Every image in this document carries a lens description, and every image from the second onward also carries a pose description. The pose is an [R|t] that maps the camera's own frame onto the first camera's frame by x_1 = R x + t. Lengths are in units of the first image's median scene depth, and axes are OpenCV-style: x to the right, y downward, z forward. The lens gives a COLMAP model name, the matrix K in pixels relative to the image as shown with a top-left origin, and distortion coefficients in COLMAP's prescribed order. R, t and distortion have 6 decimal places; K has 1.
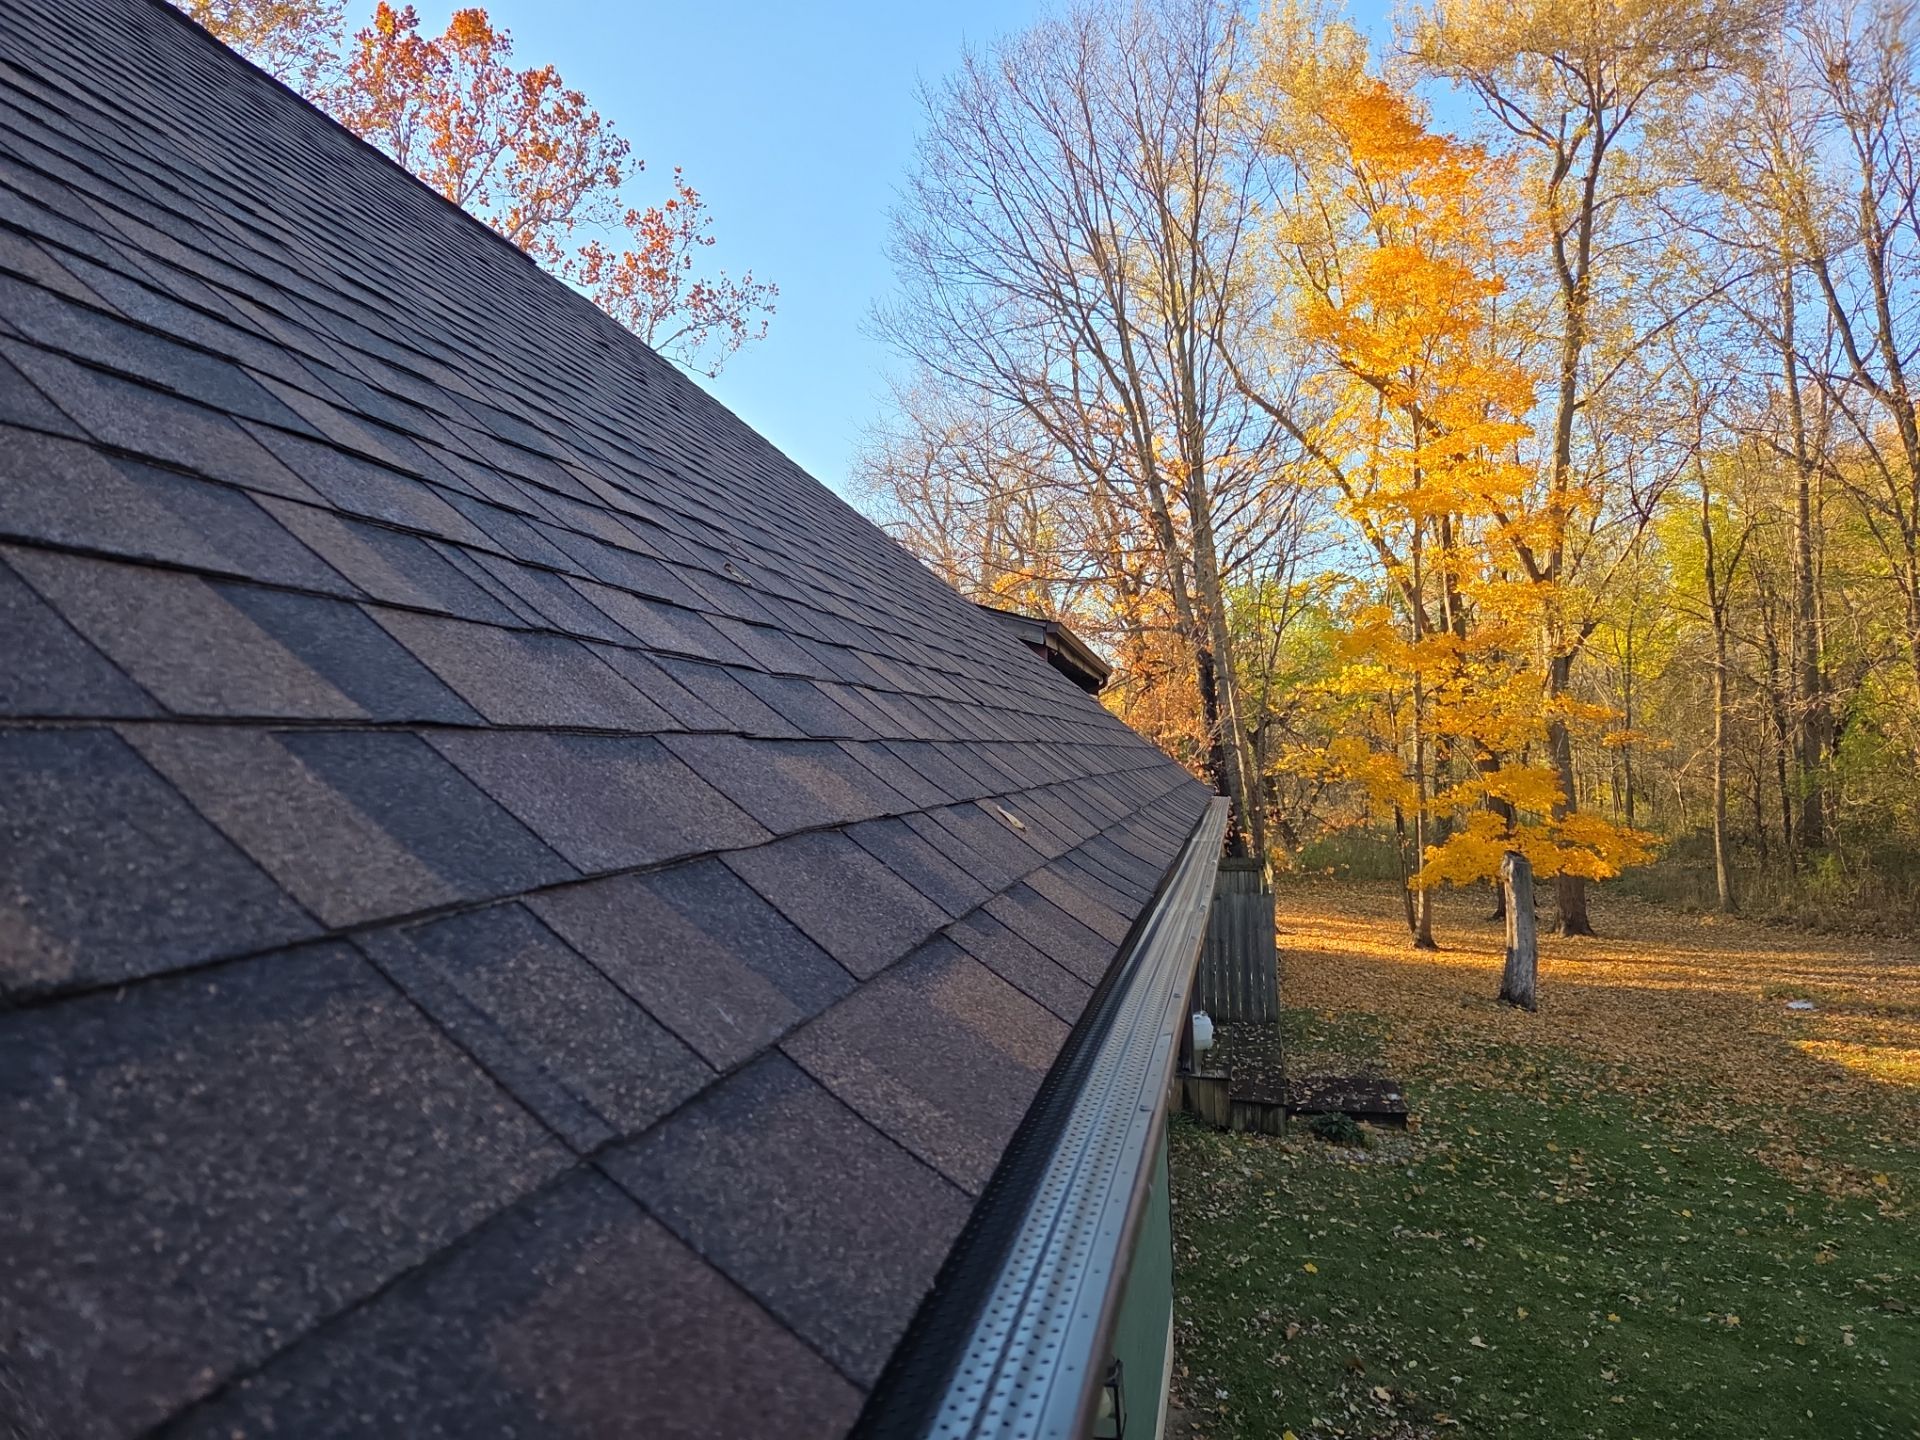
lens RADIAL K [[1300.2, 0, 960.0], [0, 1300.2, 720.0], [0, 0, 1]] dist [0.092797, -0.070559]
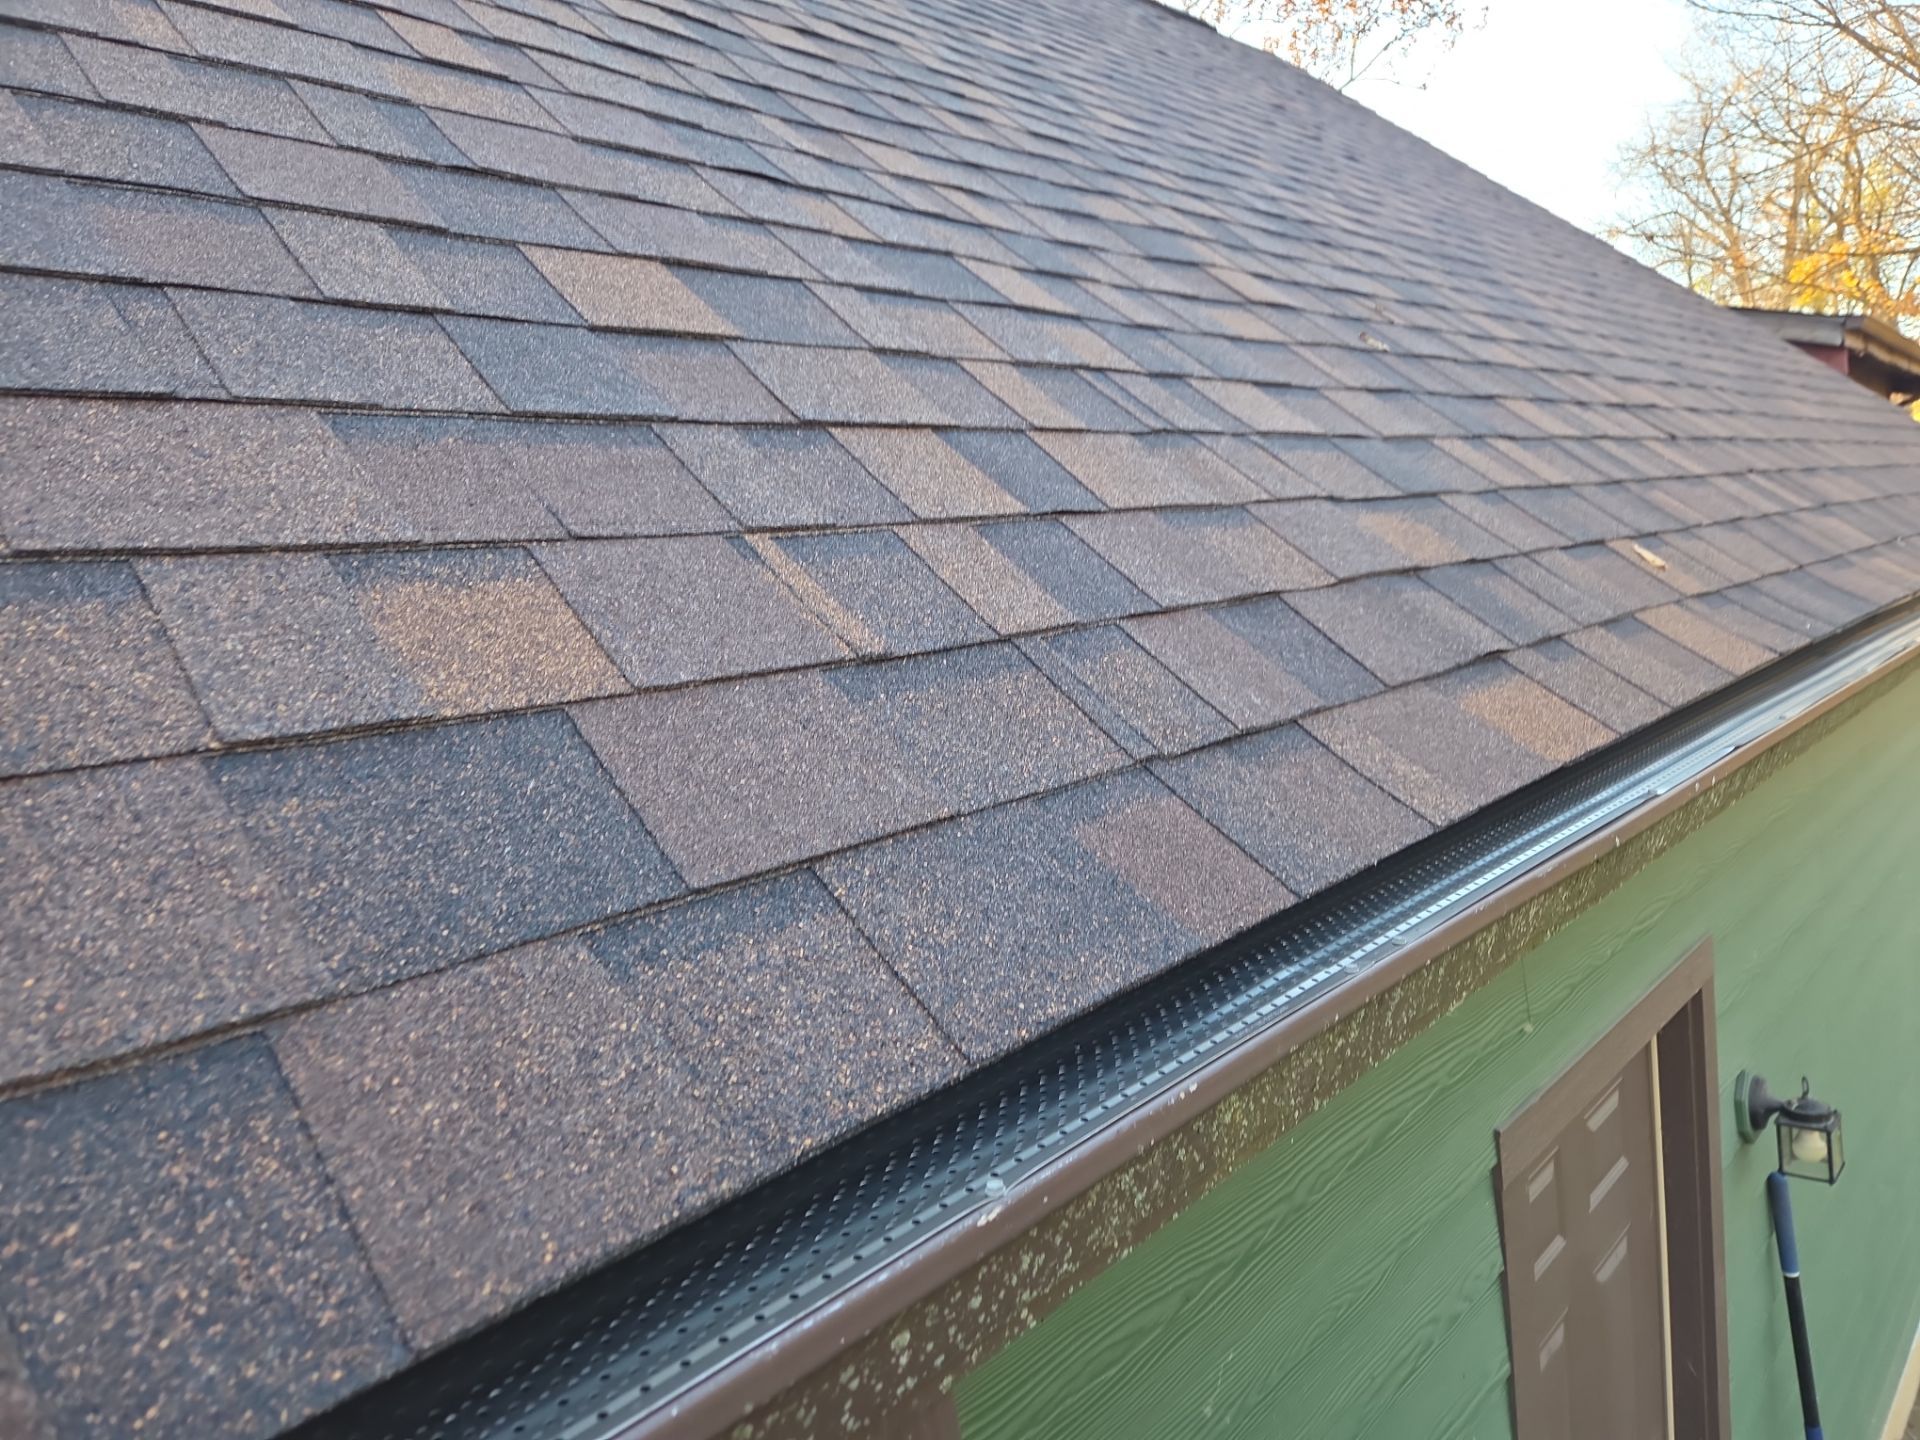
lens RADIAL K [[1300.2, 0, 960.0], [0, 1300.2, 720.0], [0, 0, 1]] dist [0.092797, -0.070559]
pose [[0.859973, 0.004328, -0.510321, 0.194560], [0.084706, 0.984883, 0.151095, 0.001085], [0.503260, -0.173165, 0.846607, -0.277474]]
